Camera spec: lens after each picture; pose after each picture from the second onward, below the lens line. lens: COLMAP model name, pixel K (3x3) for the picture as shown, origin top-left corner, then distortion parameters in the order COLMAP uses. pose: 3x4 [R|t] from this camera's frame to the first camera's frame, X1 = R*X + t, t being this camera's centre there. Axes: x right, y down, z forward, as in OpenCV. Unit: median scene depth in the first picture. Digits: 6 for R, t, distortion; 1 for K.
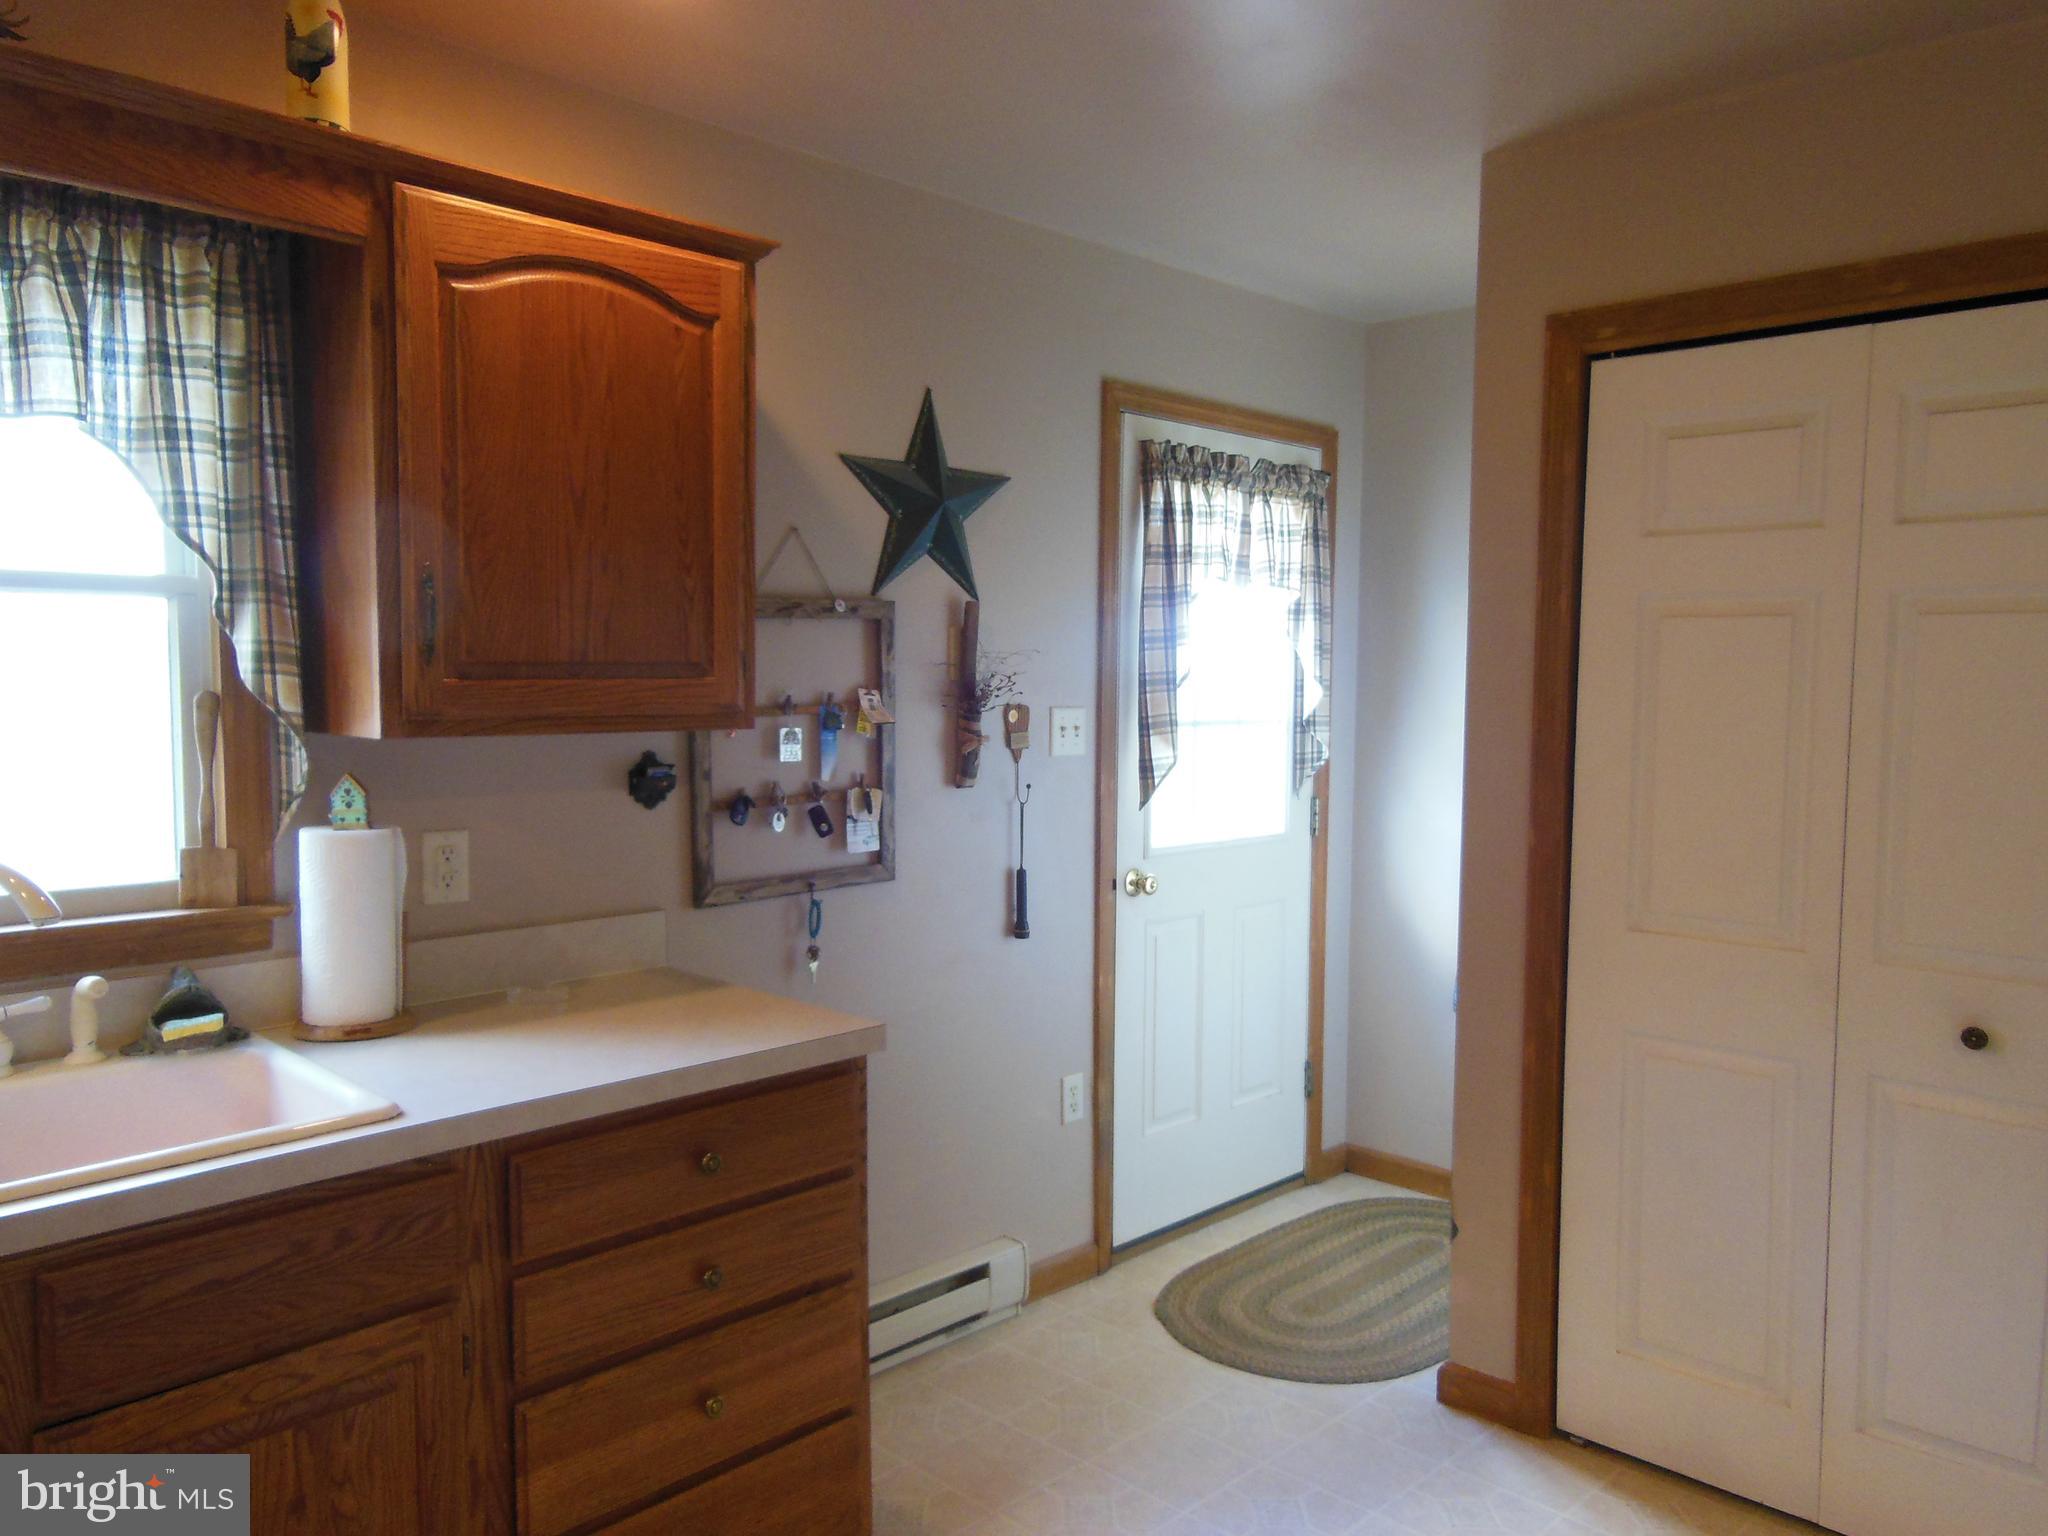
lens RADIAL K [[1484.8, 0, 1024.0], [0, 1484.8, 768.0], [0, 0, 1]] dist [-0.007343, 0.005133]
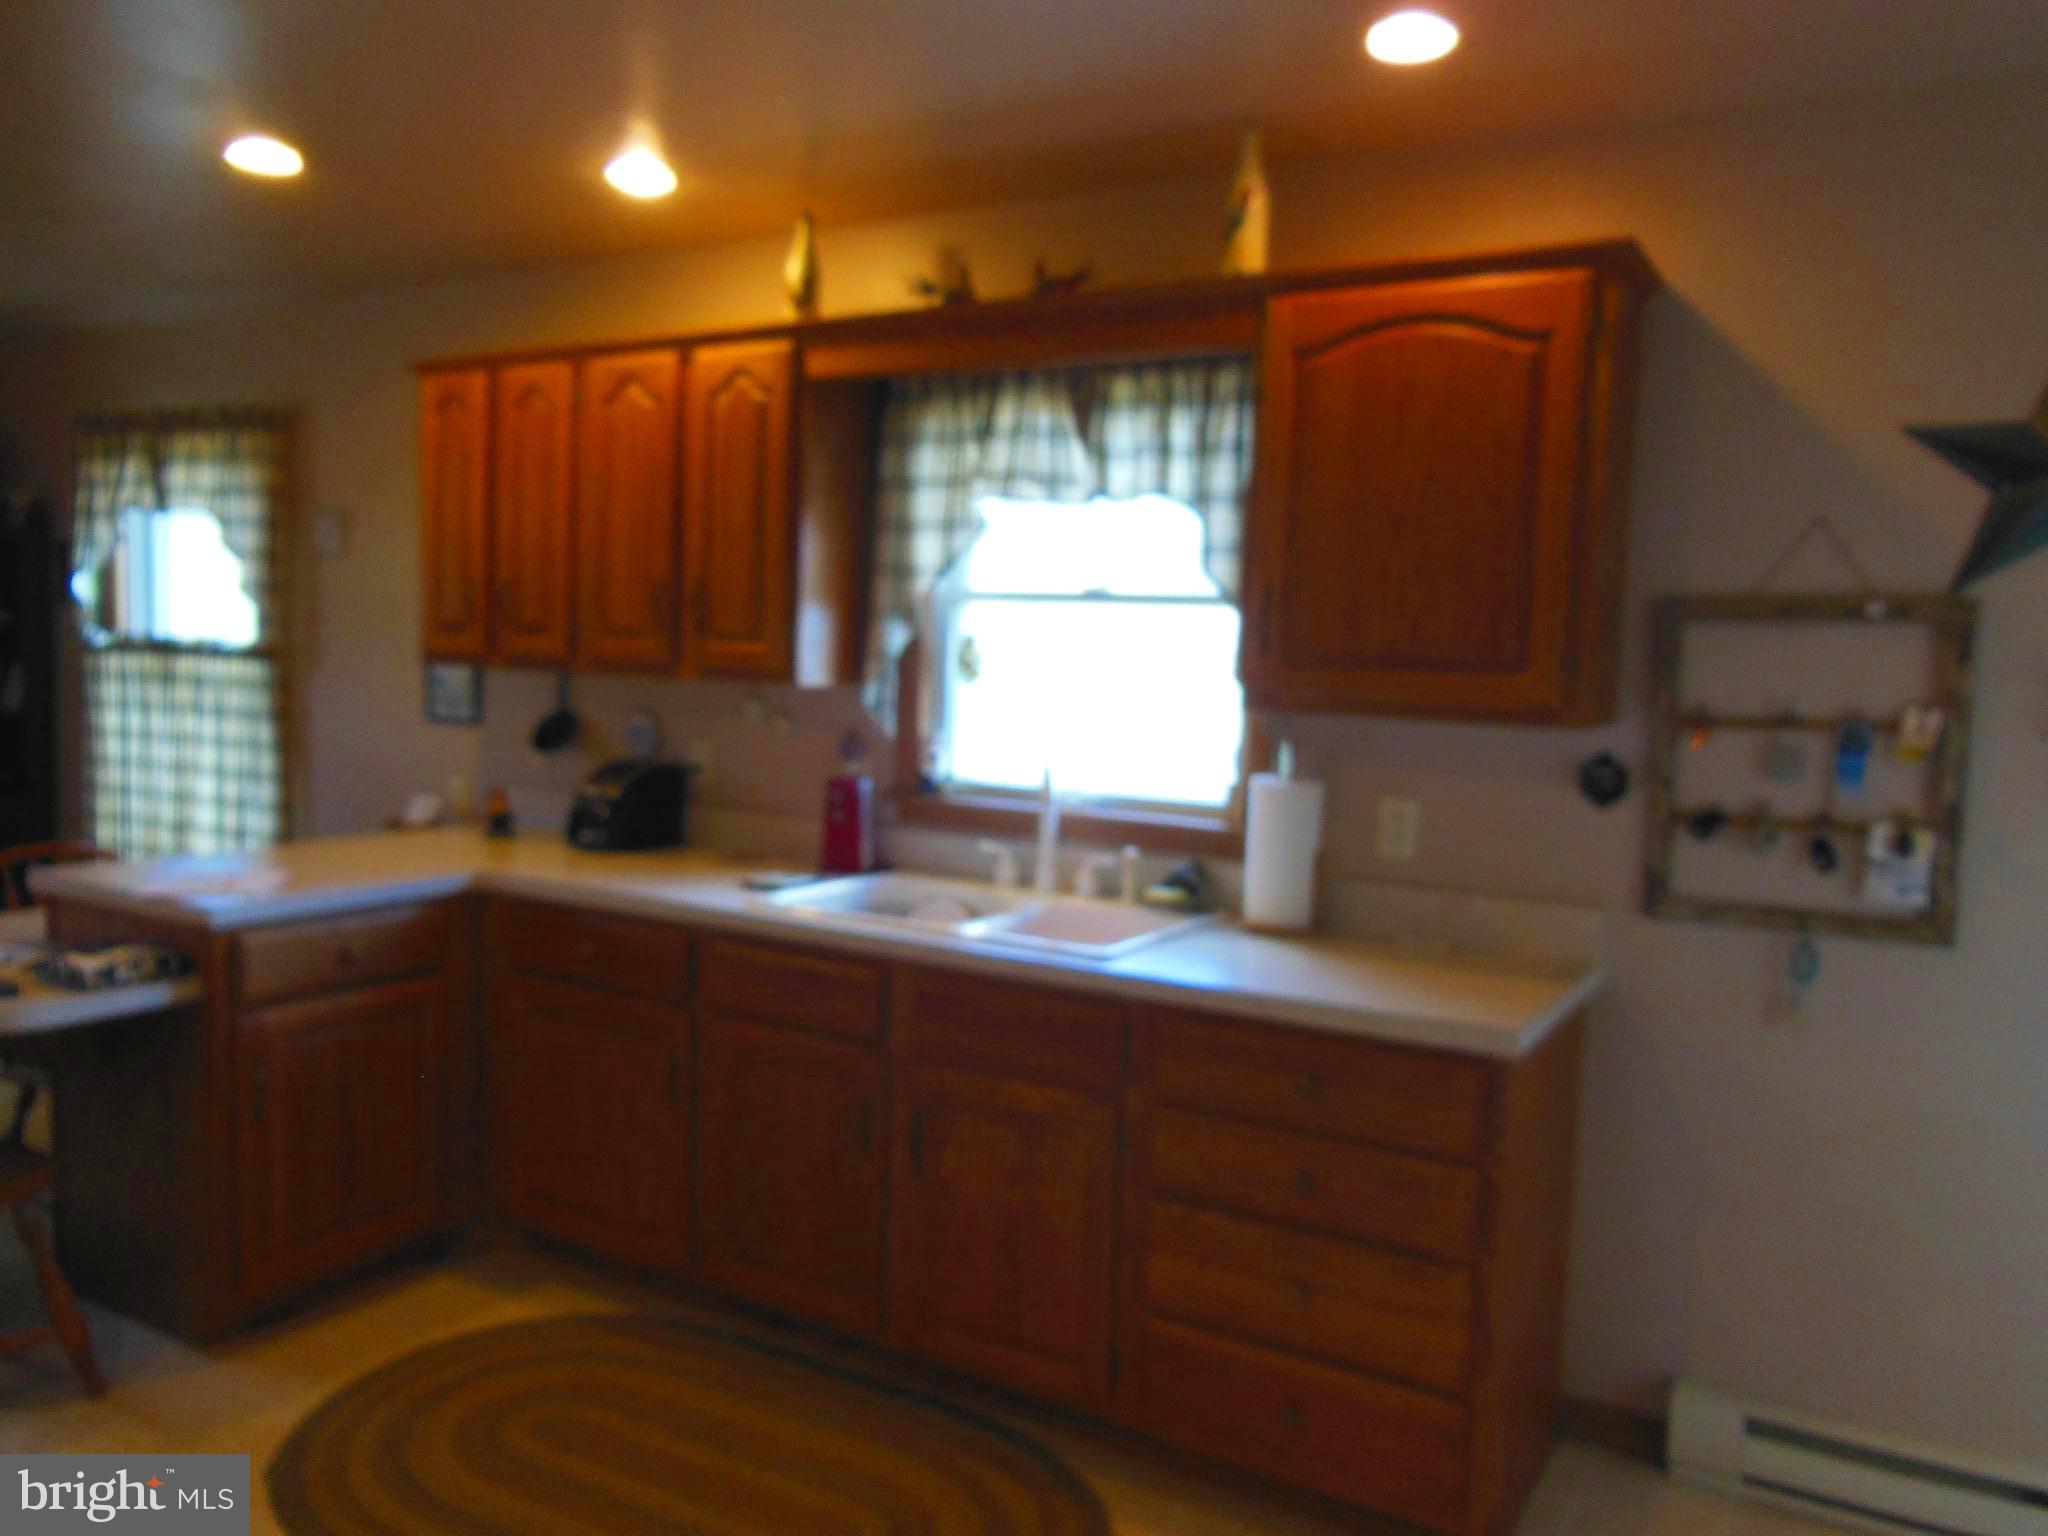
lens RADIAL K [[1484.8, 0, 1024.0], [0, 1484.8, 768.0], [0, 0, 1]] dist [-0.007343, 0.005133]
pose [[0.254604, 0.080049, -0.963727, 0.571687], [-0.104924, 0.992972, 0.054758, -0.013559], [0.961337, 0.087176, 0.261213, 0.313847]]
